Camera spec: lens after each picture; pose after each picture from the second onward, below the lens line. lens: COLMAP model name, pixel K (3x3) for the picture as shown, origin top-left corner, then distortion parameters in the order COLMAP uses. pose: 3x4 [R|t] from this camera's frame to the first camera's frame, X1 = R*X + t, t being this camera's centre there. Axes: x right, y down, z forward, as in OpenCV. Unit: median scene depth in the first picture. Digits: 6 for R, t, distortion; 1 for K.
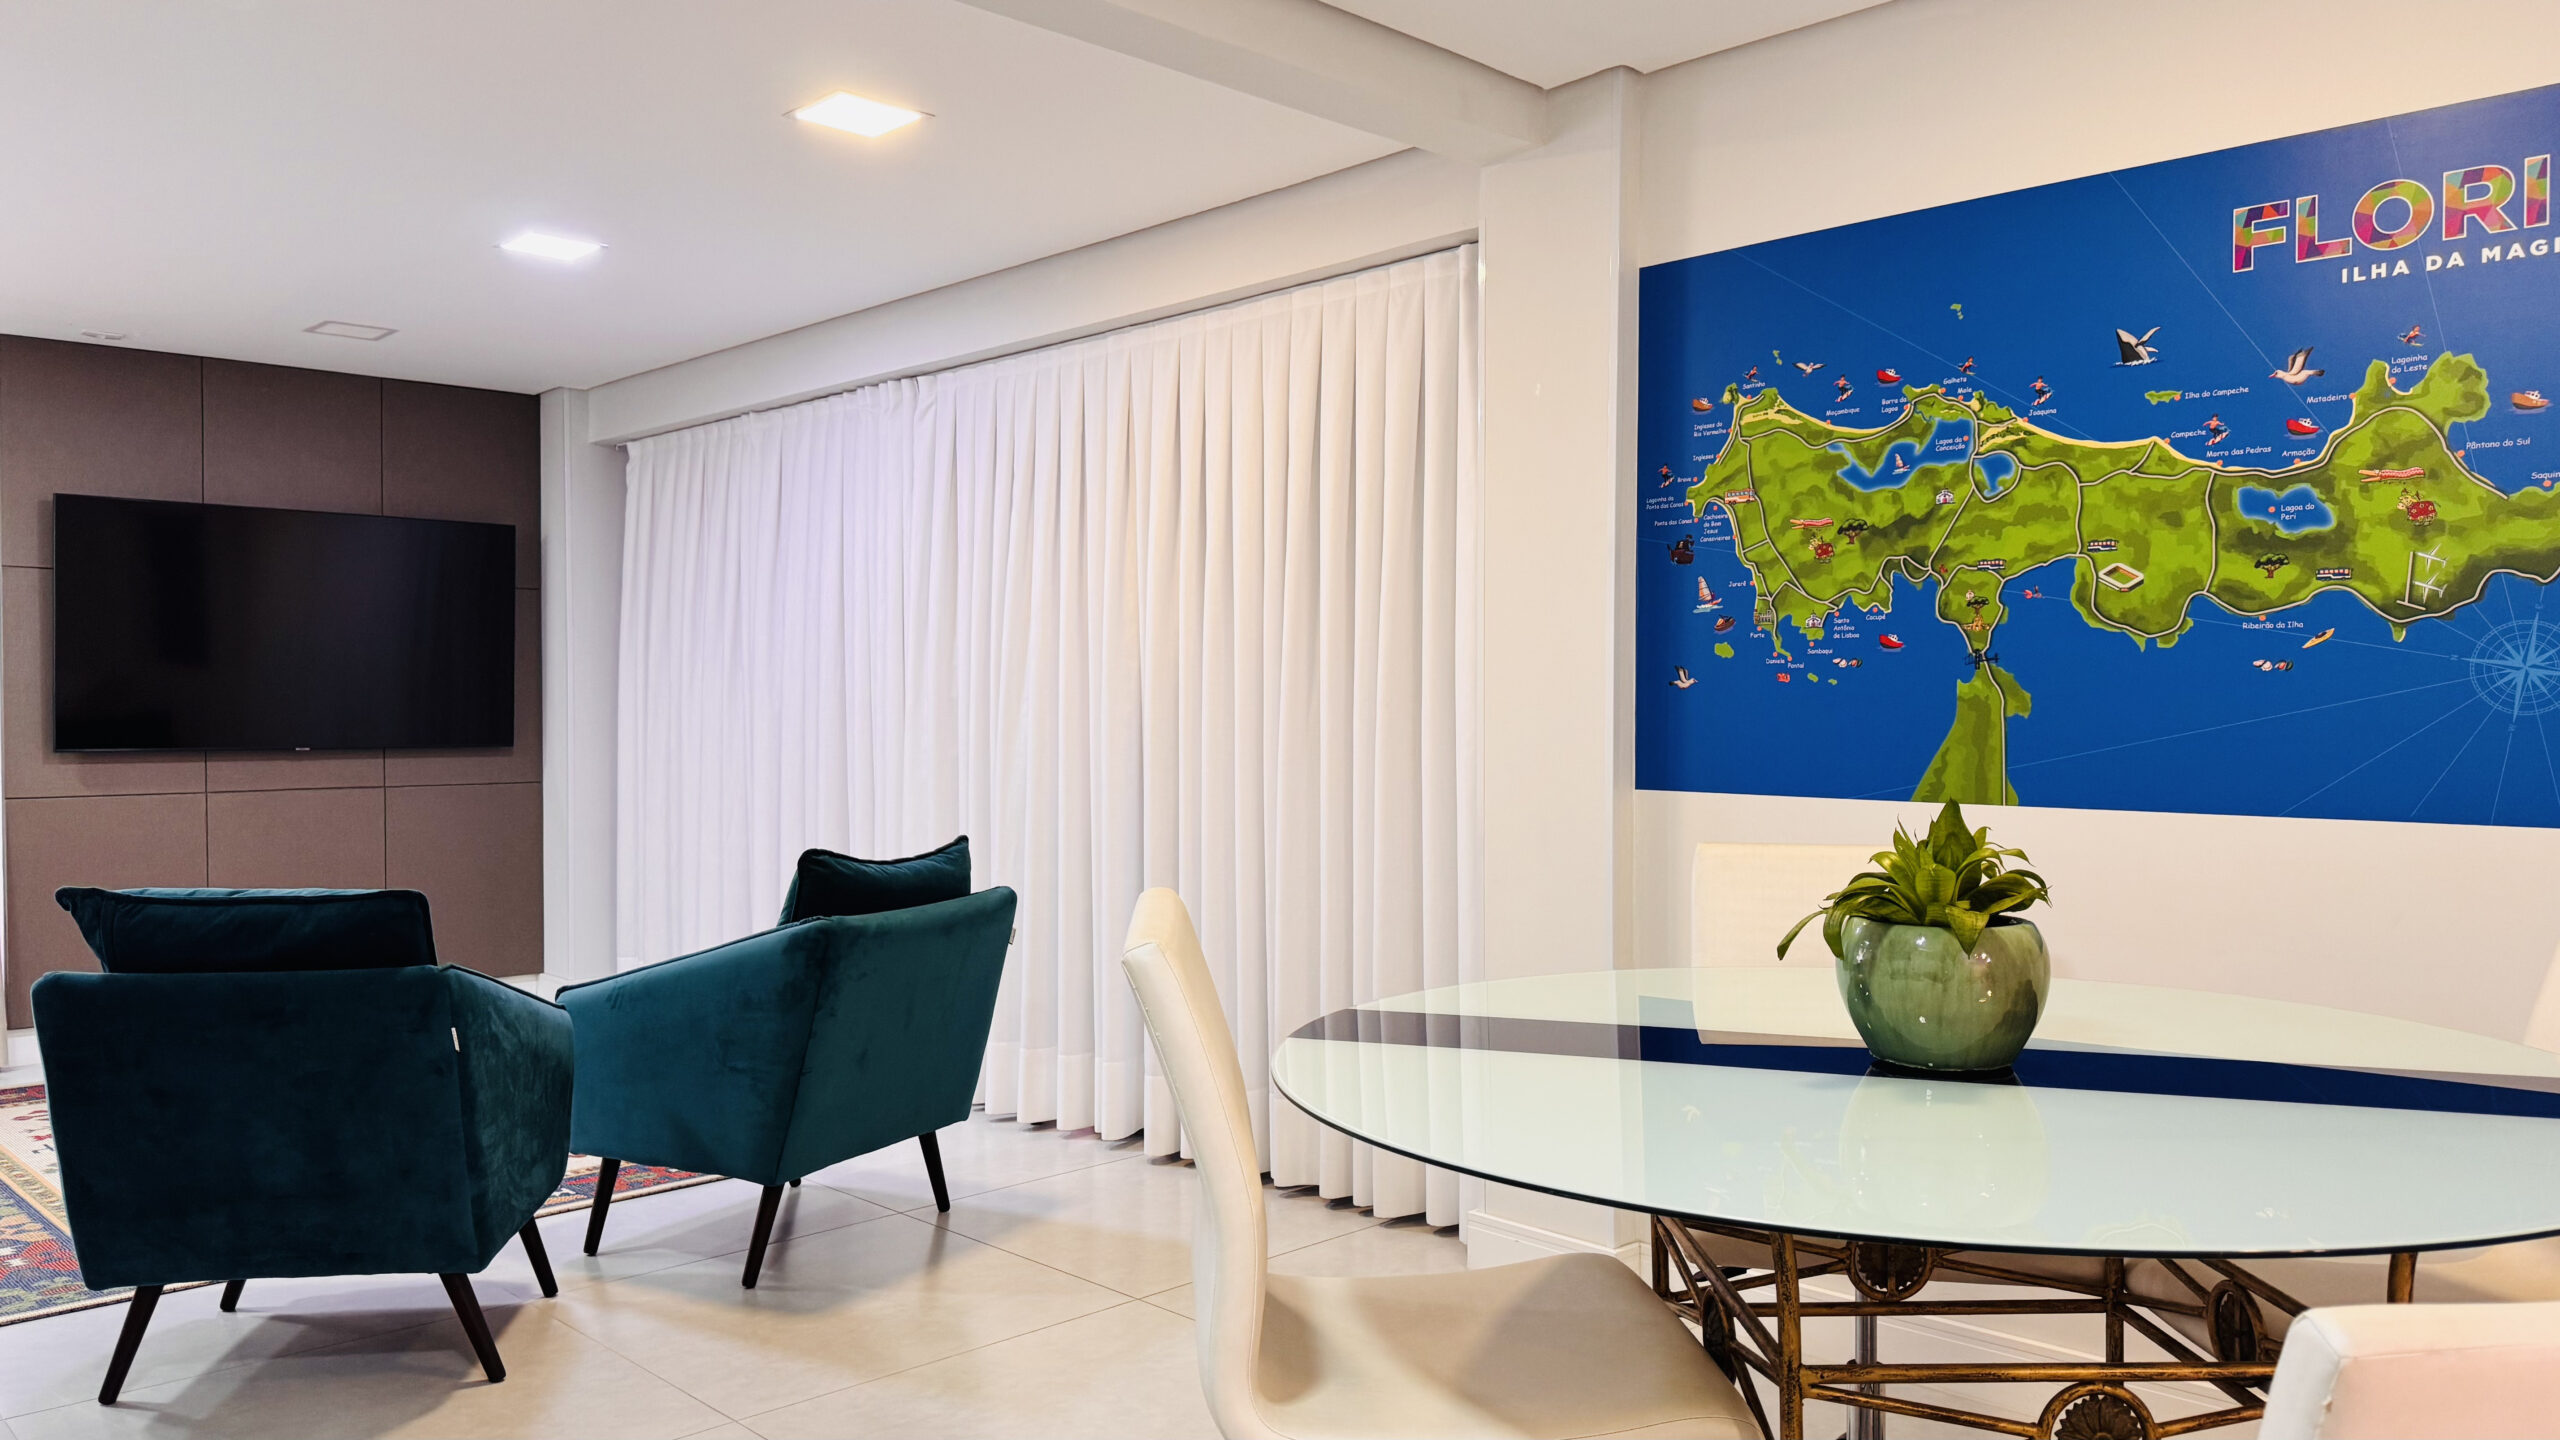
lens RADIAL K [[1775.2, 0, 1280.0], [0, 1775.2, 720.0], [0, 0, 1]] dist [0.097559, -0.134898]
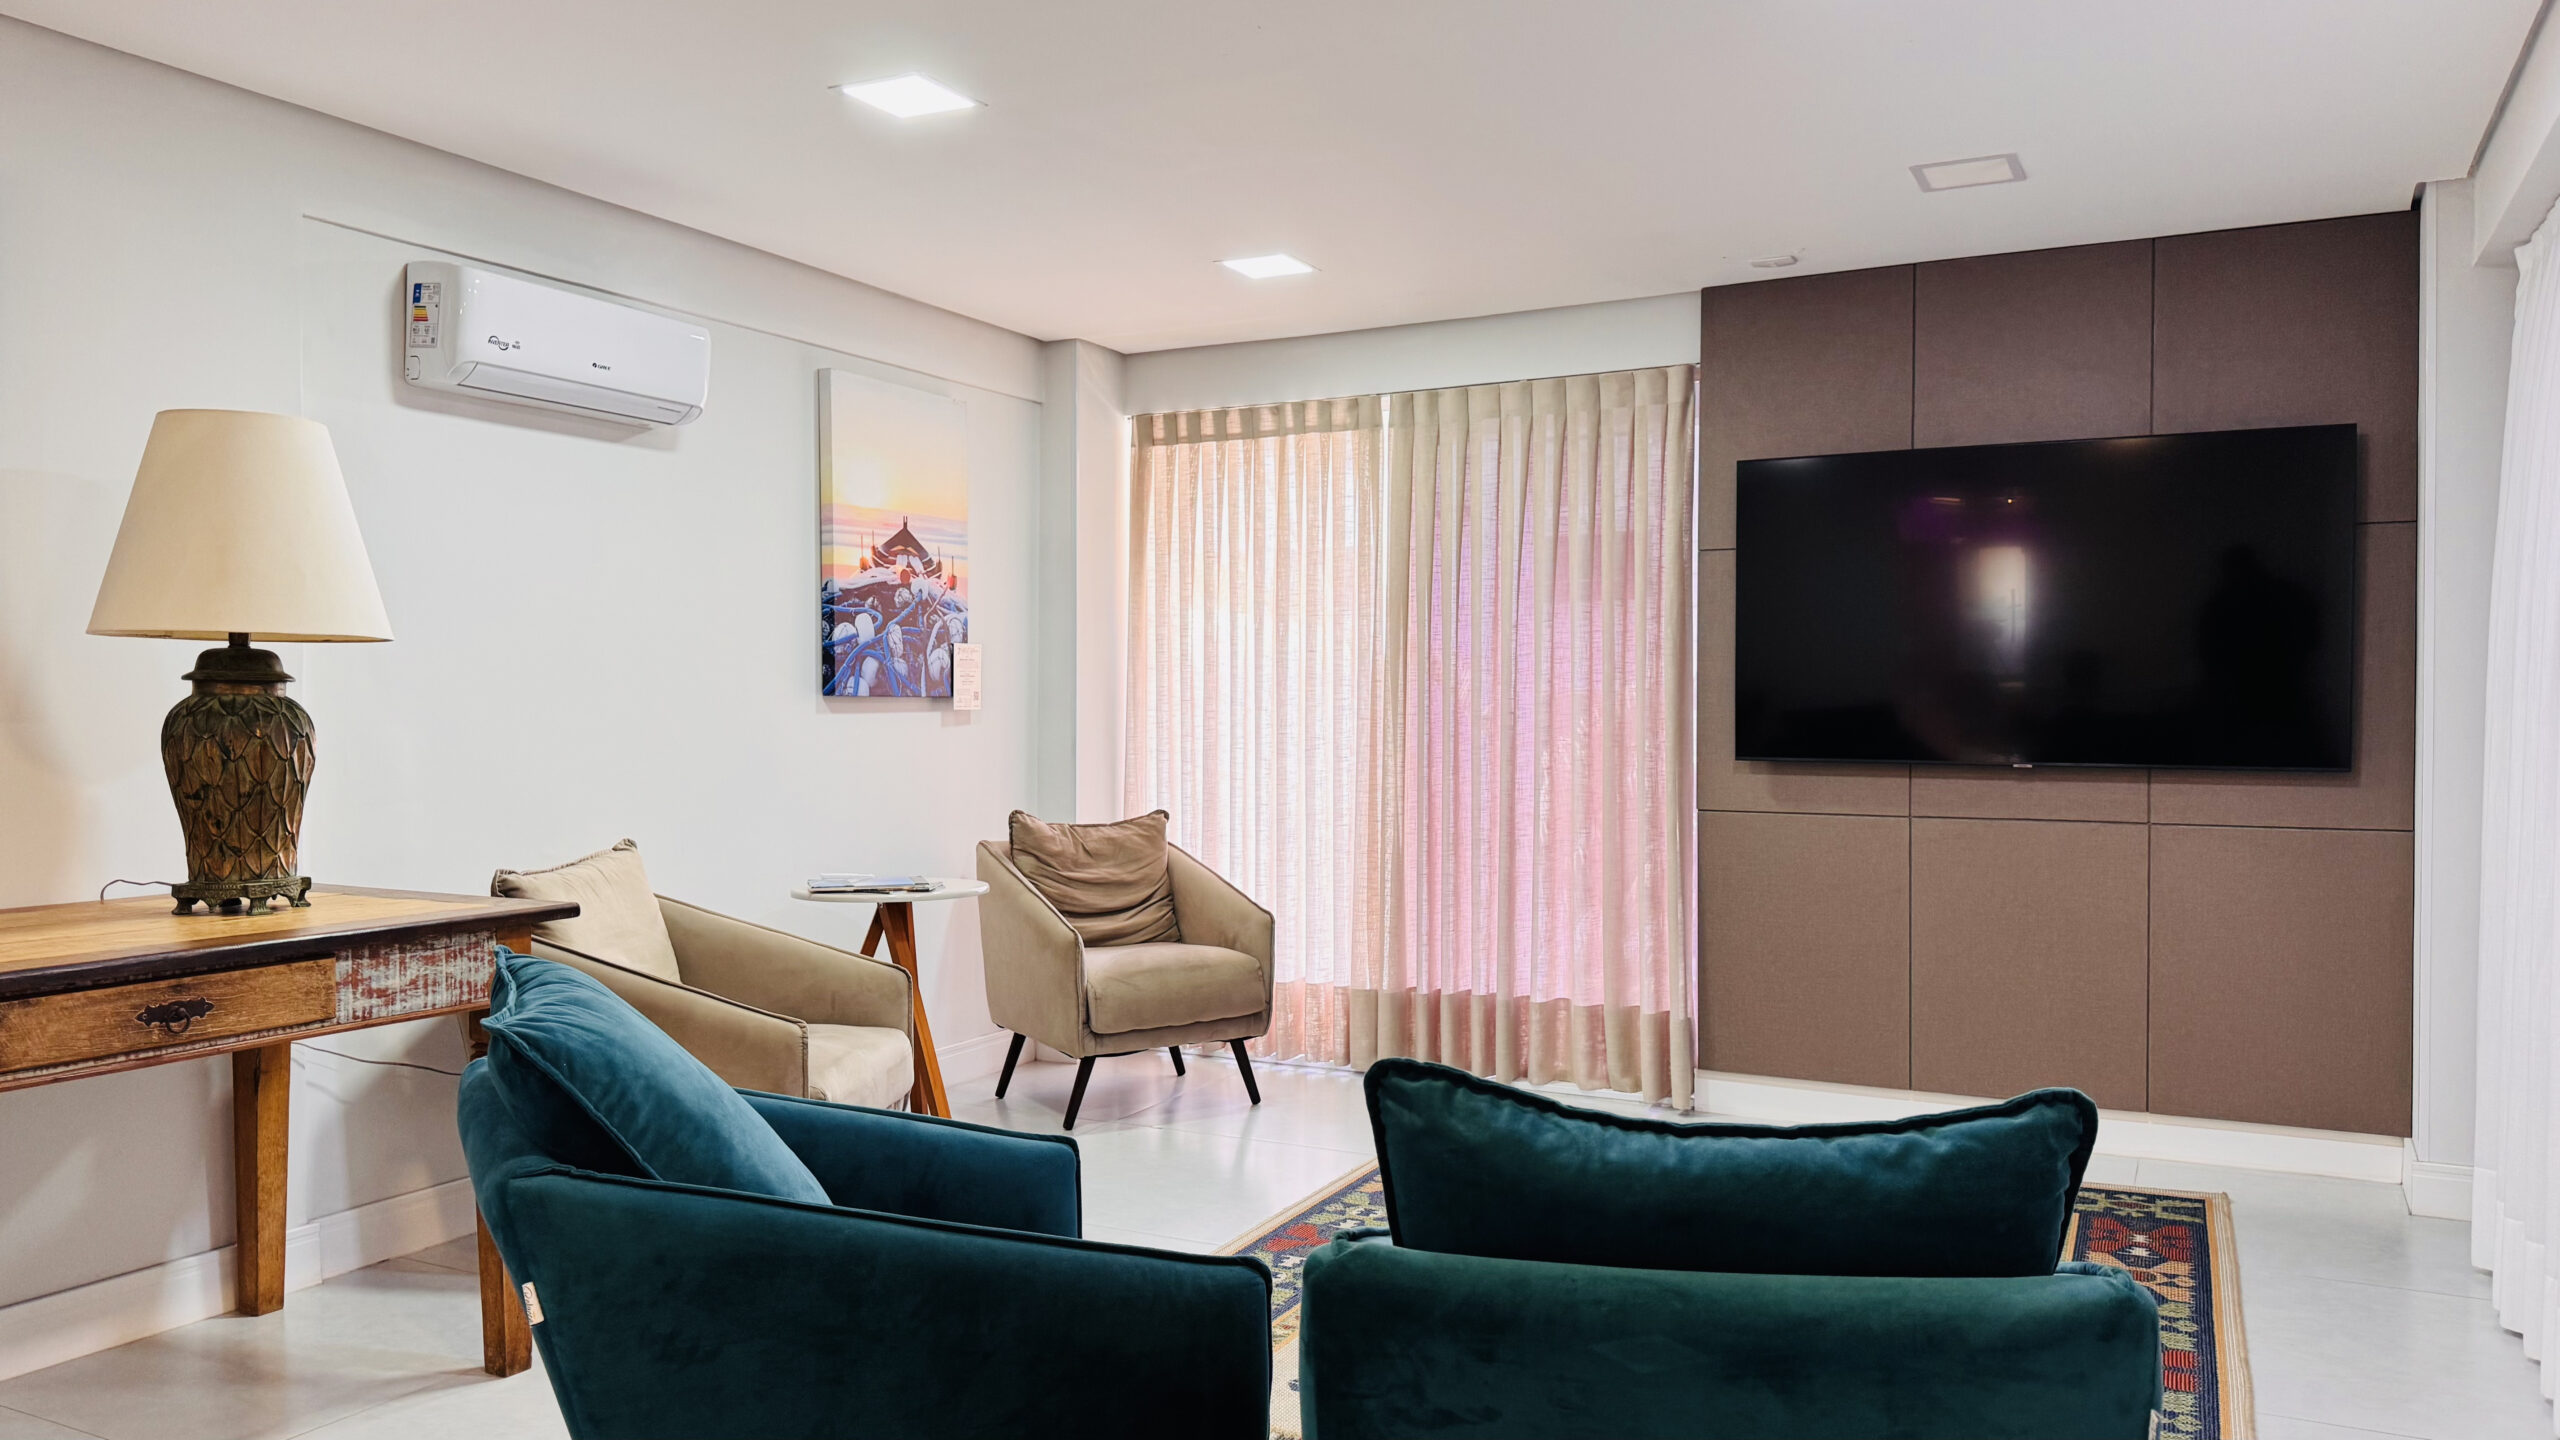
lens RADIAL K [[1775.2, 0, 1280.0], [0, 1775.2, 720.0], [0, 0, 1]] dist [0.097559, -0.134898]
pose [[0.309198, 0.010169, -0.950943, 0.064223], [-0.010256, 0.999920, 0.007358, -0.004854], [0.950942, 0.007478, 0.309278, 0.471442]]
